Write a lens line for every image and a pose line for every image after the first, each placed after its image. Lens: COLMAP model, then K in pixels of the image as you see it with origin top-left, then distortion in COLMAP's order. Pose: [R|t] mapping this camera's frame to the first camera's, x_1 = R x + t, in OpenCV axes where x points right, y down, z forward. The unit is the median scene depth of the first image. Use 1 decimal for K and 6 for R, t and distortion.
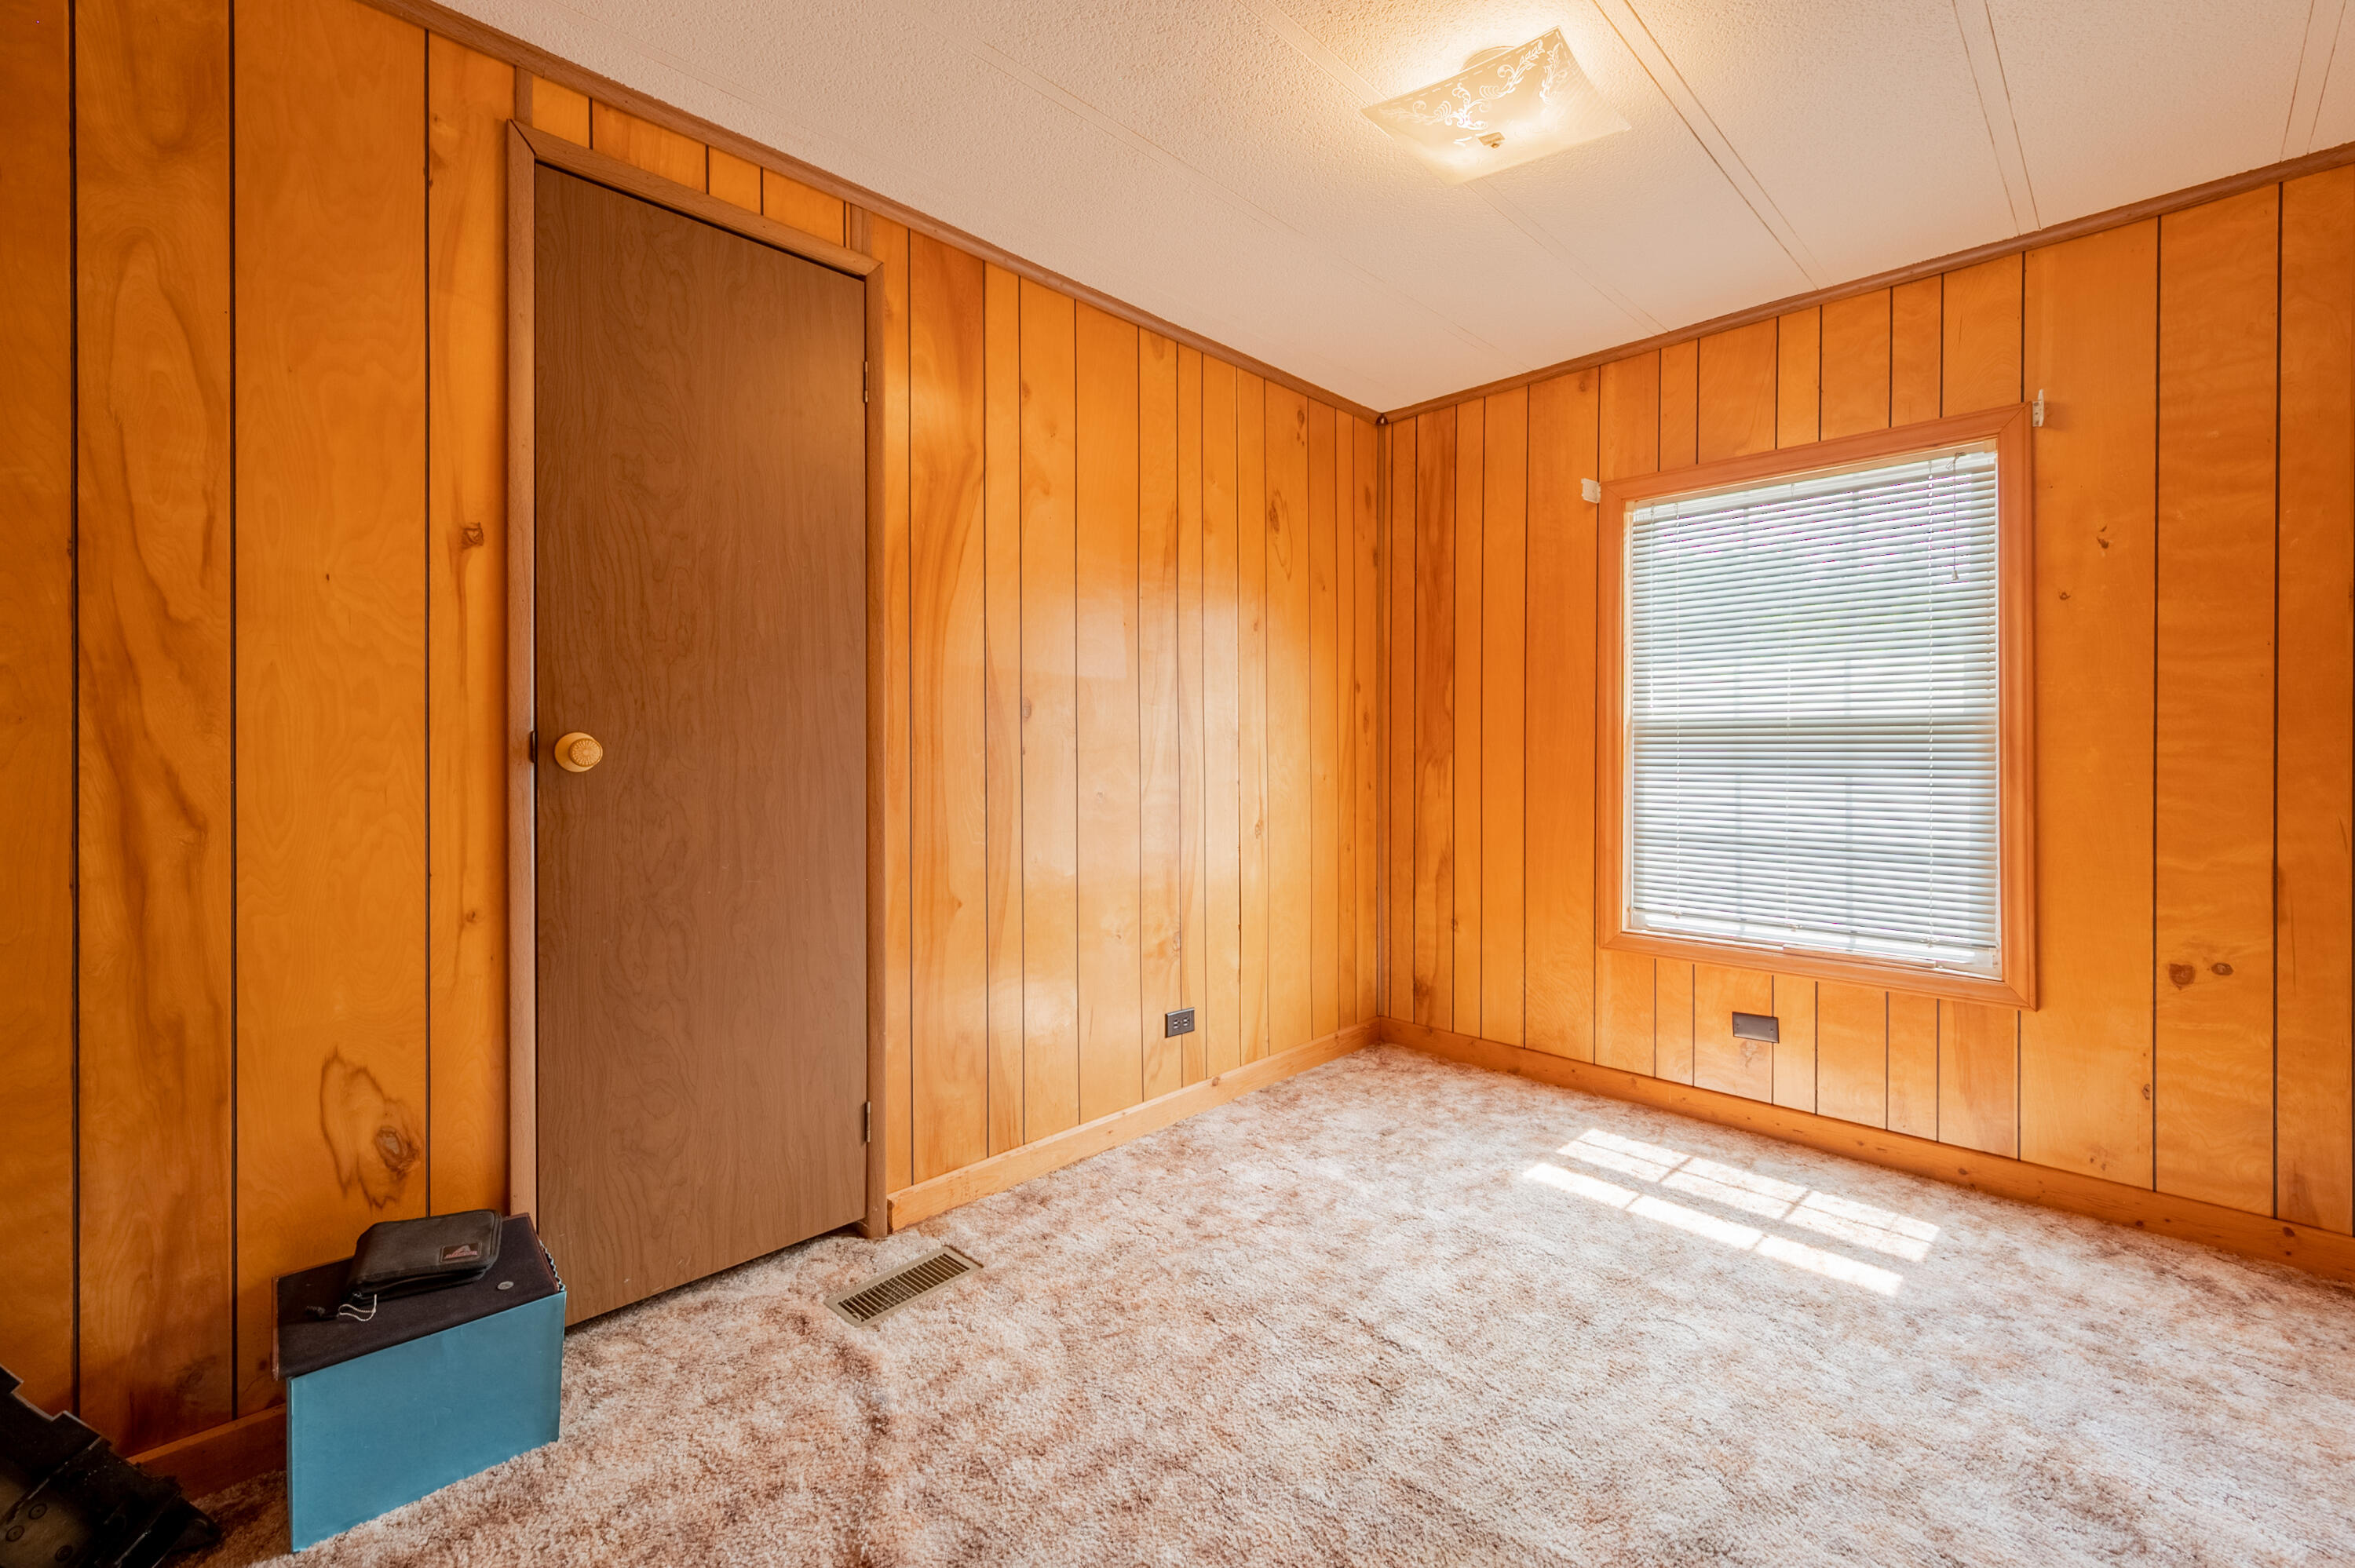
lens RADIAL K [[956.9, 0, 1195.2], [0, 956.9, 758.4], [0, 0, 1]] dist [-0.002941, 0.001421]
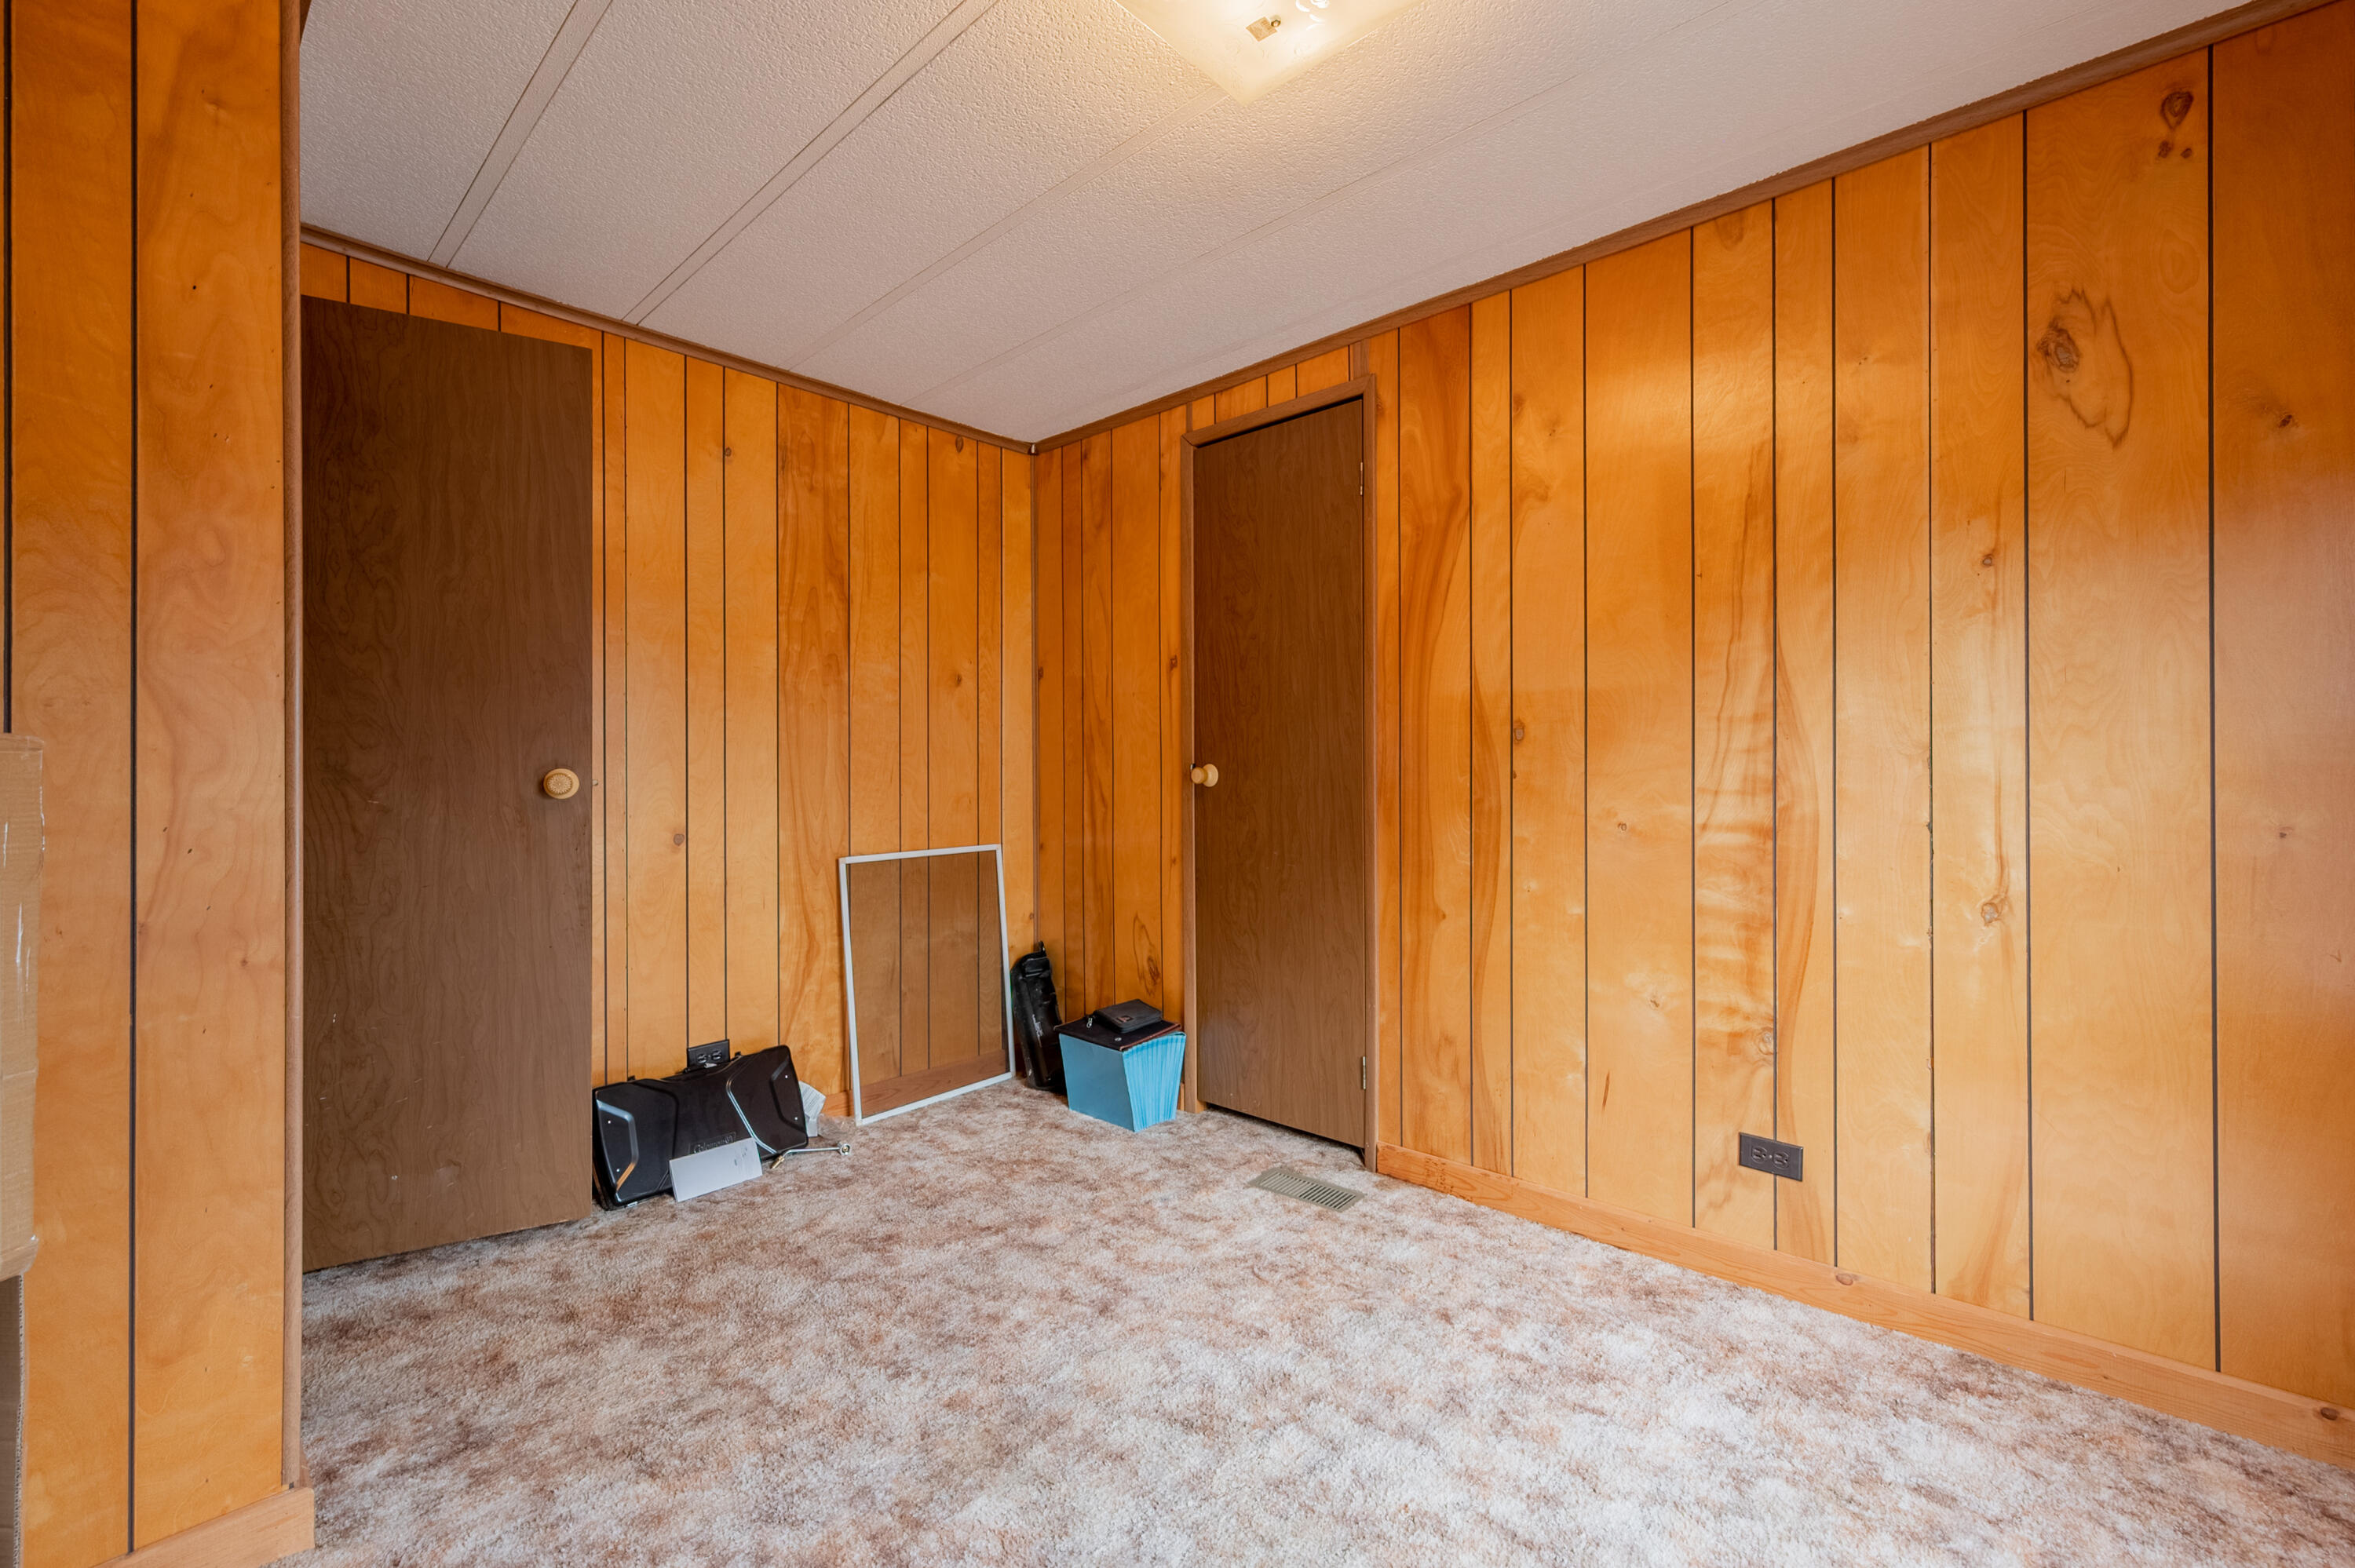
lens RADIAL K [[956.9, 0, 1194.9], [0, 956.9, 779.8], [0, 0, 1]] dist [-0.002941, 0.001421]
pose [[0.062372, 0.009227, -0.998010, 0.898252], [-0.004320, 0.999950, 0.008975, -0.011327], [0.998044, 0.003751, 0.062409, 0.712334]]
